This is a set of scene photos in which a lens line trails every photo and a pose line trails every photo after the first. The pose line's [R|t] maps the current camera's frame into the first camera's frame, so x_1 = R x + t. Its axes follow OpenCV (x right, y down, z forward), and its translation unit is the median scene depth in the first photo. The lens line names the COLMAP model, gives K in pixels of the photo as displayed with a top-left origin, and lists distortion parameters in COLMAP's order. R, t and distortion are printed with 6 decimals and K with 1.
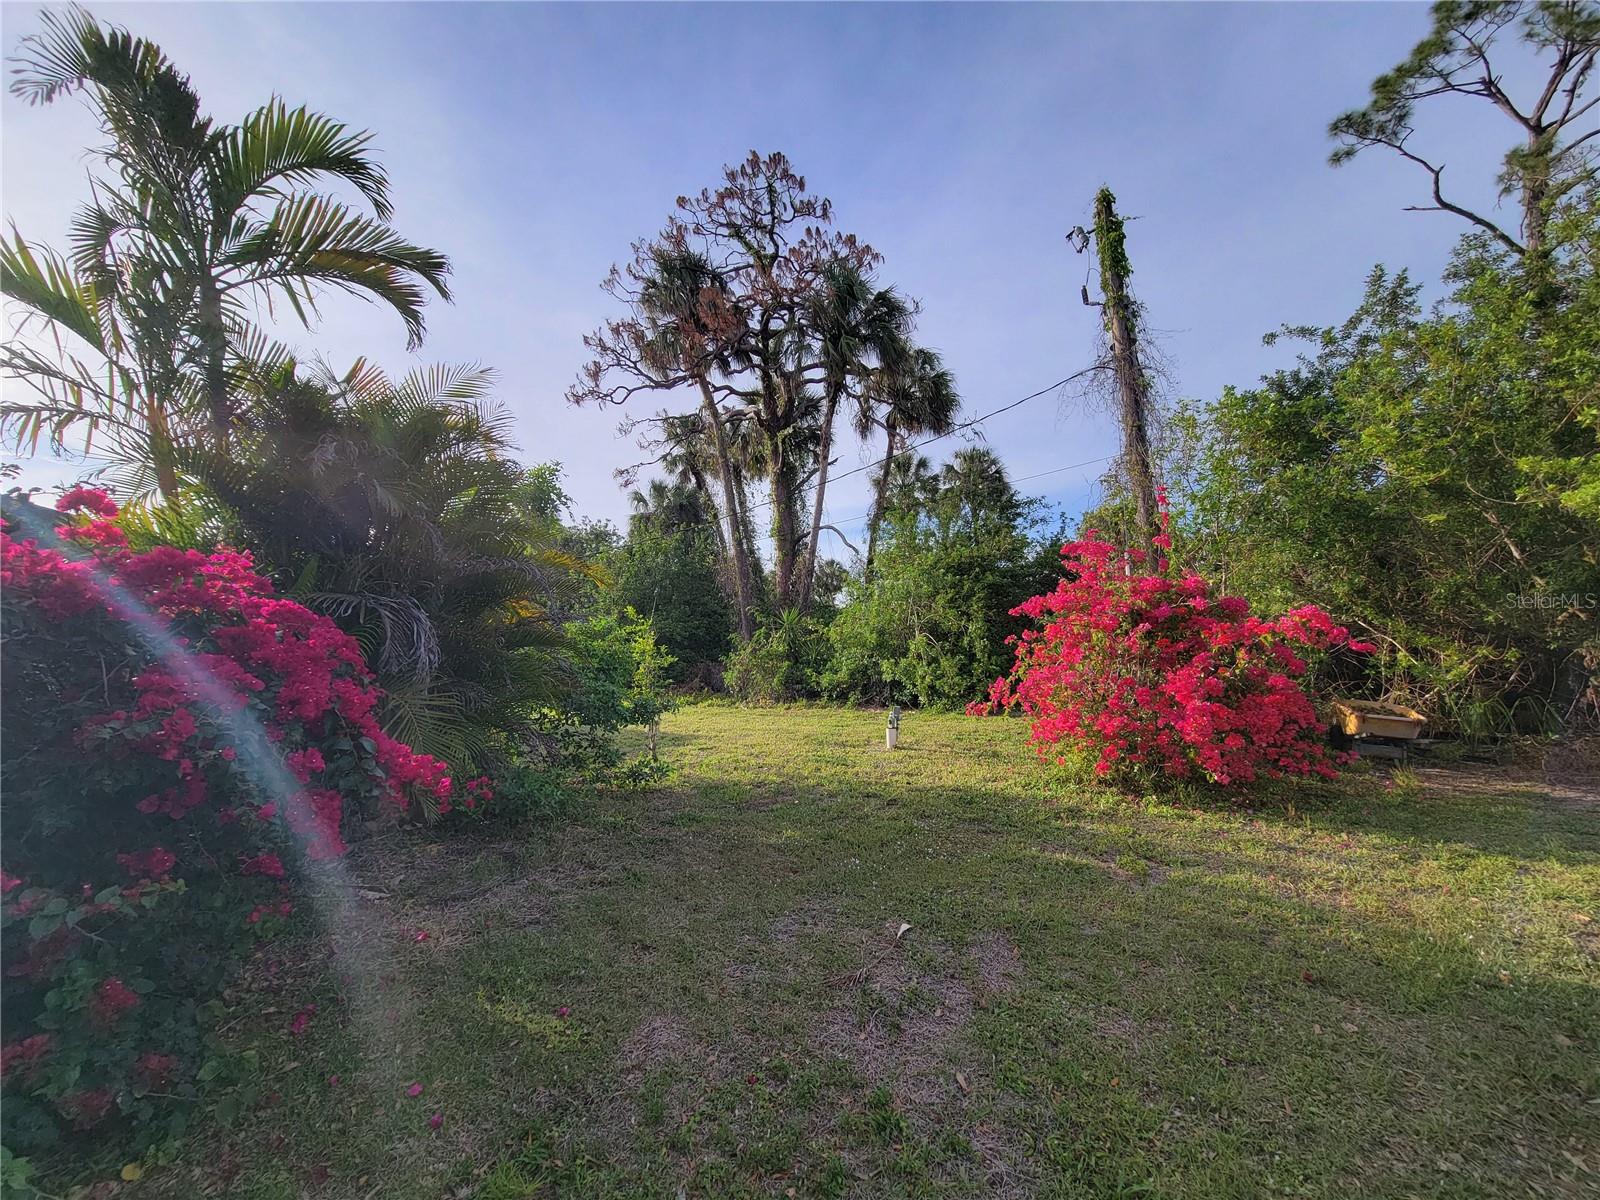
lens RADIAL K [[653.5, 0, 800.0], [0, 653.5, 600.0], [0, 0, 1]] dist [-0.000093, -0.000499]
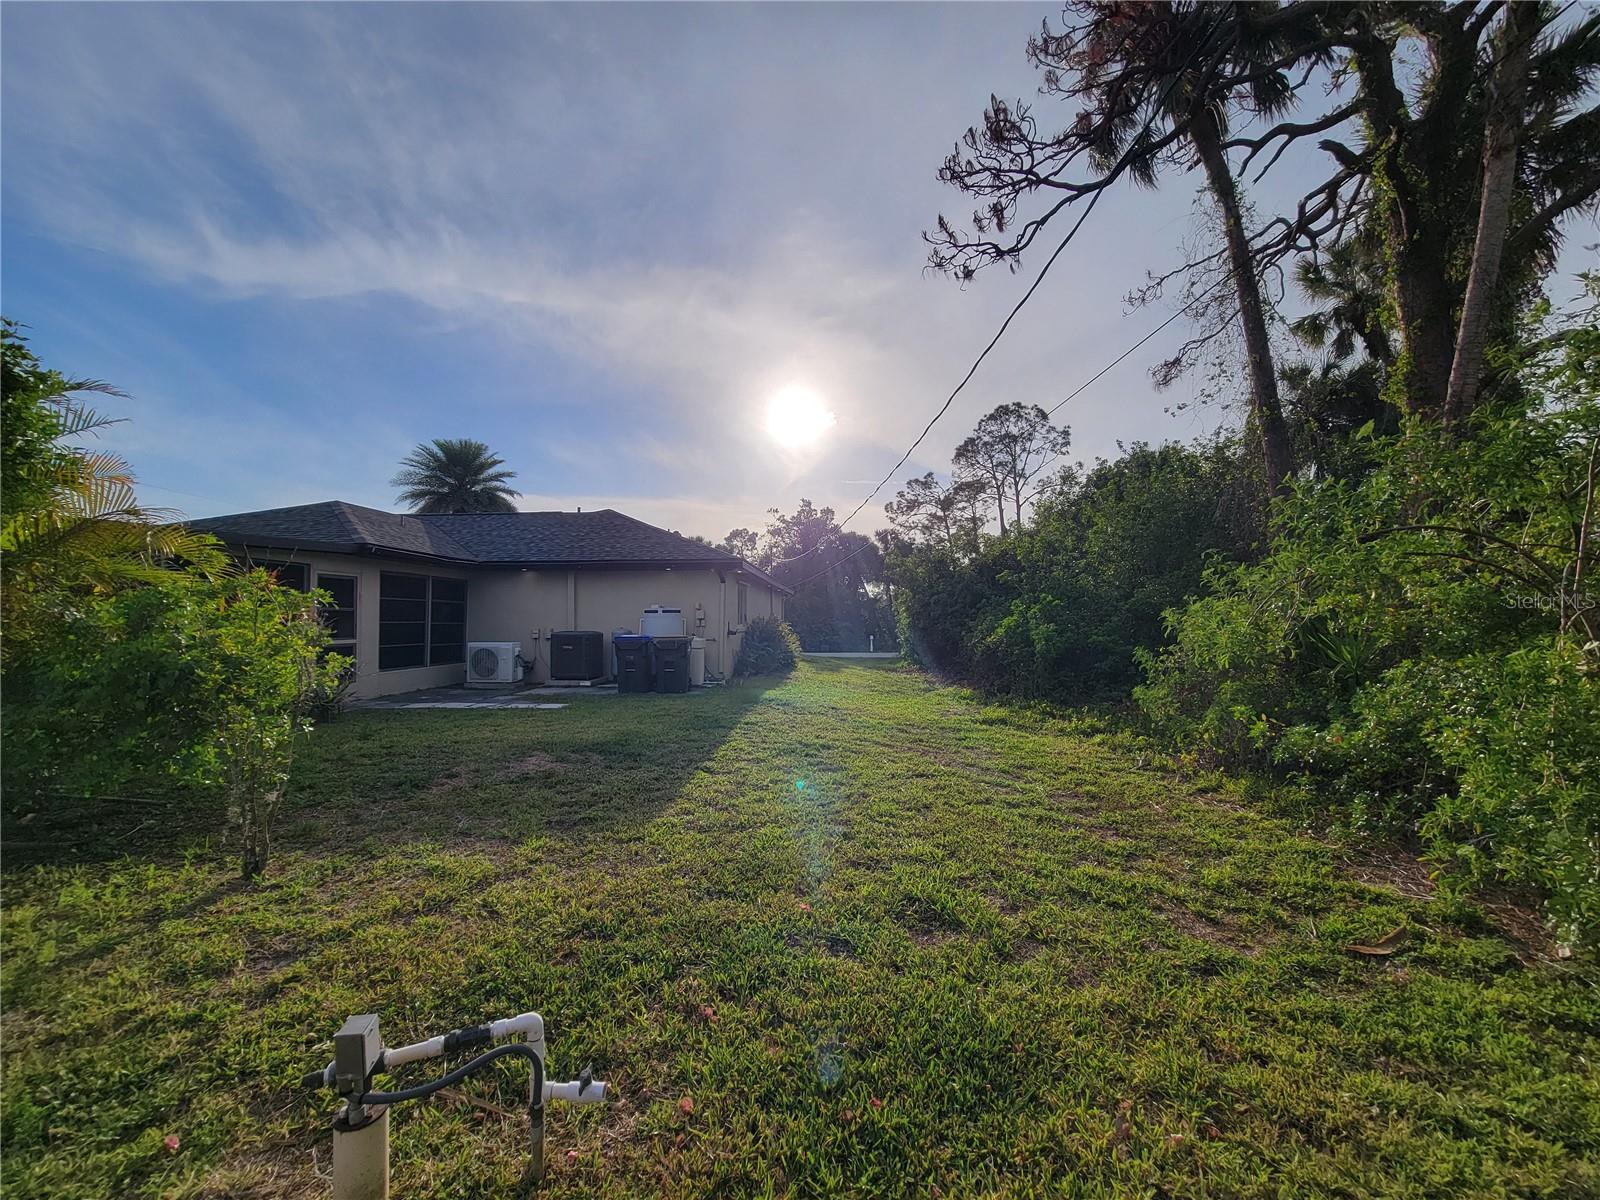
lens RADIAL K [[653.5, 0, 800.0], [0, 653.5, 600.0], [0, 0, 1]] dist [-0.000093, -0.000499]
pose [[0.491708, 0.022087, -0.870480, 0.175709], [0.023070, 0.998997, 0.038379, 0.012586], [0.870455, -0.038953, 0.490705, 0.470511]]
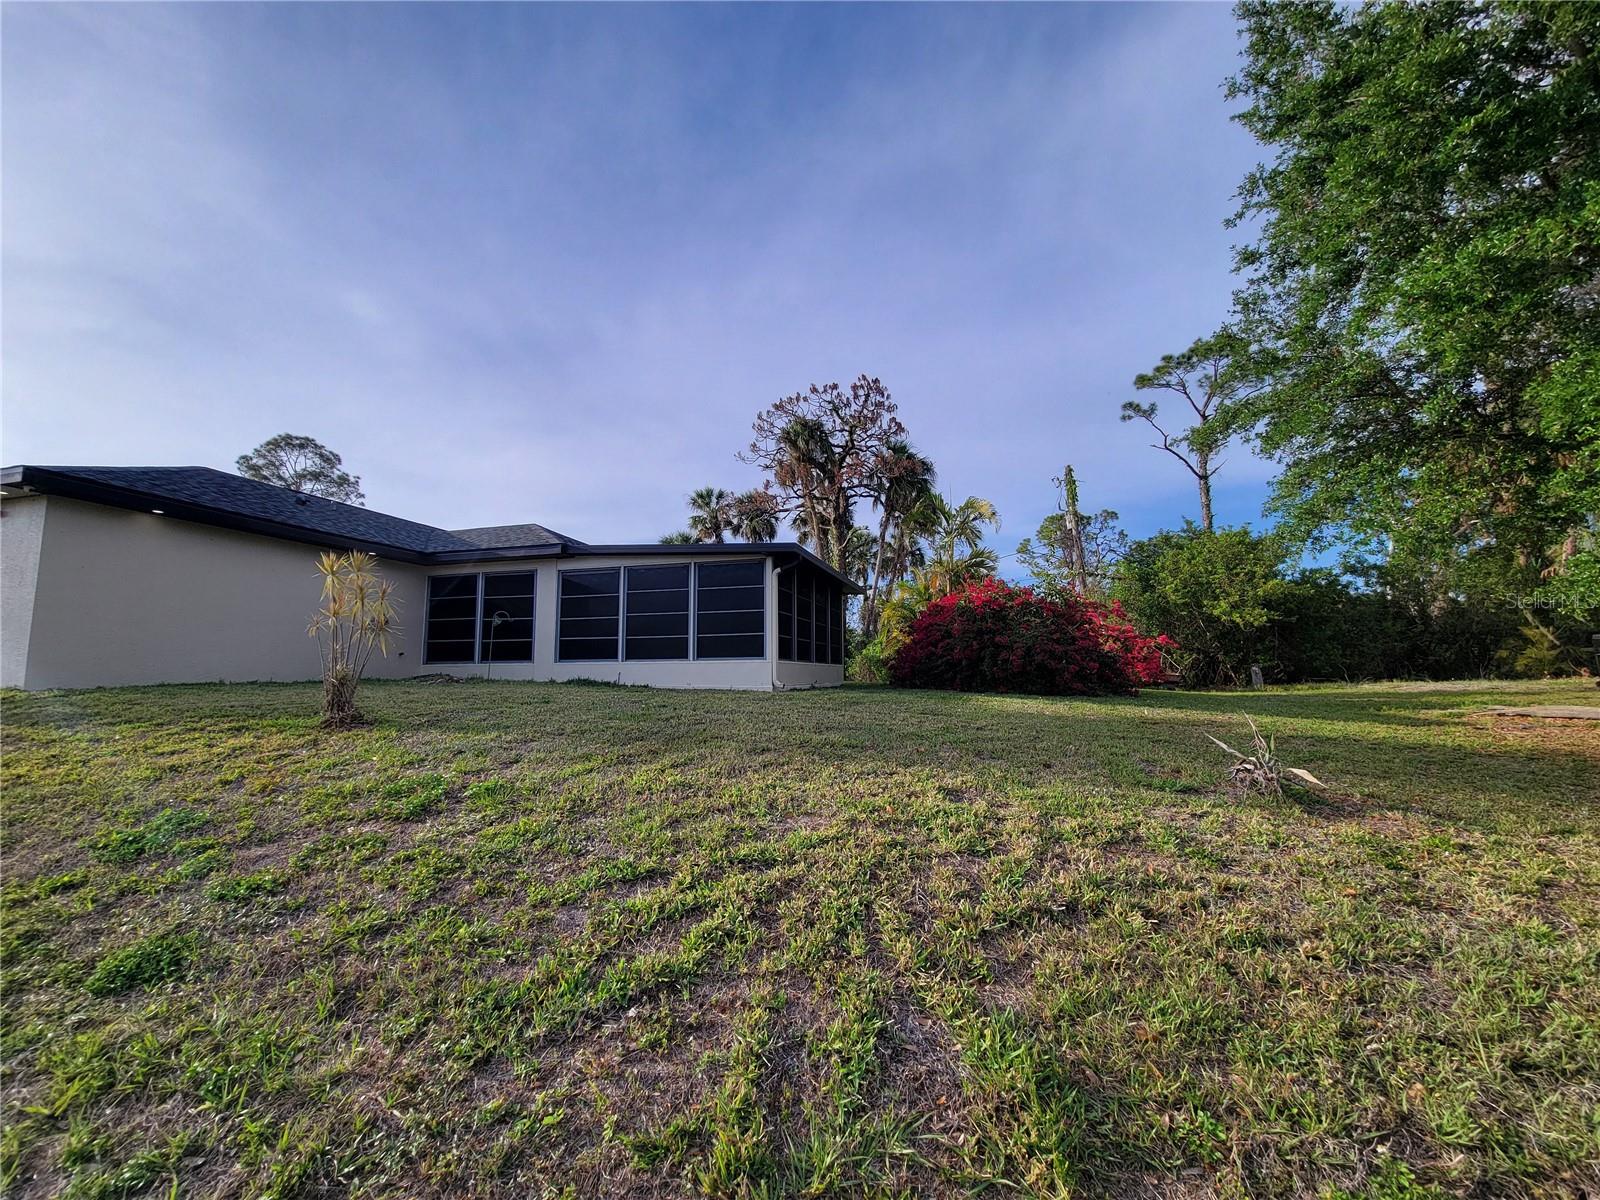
lens RADIAL K [[653.5, 0, 800.0], [0, 653.5, 600.0], [0, 0, 1]] dist [-0.000093, -0.000499]
pose [[0.951831, 0.069625, 0.298614, -0.645998], [-0.051755, 0.996386, -0.067349, 0.045363], [-0.302224, 0.048650, 0.951995, -0.539874]]
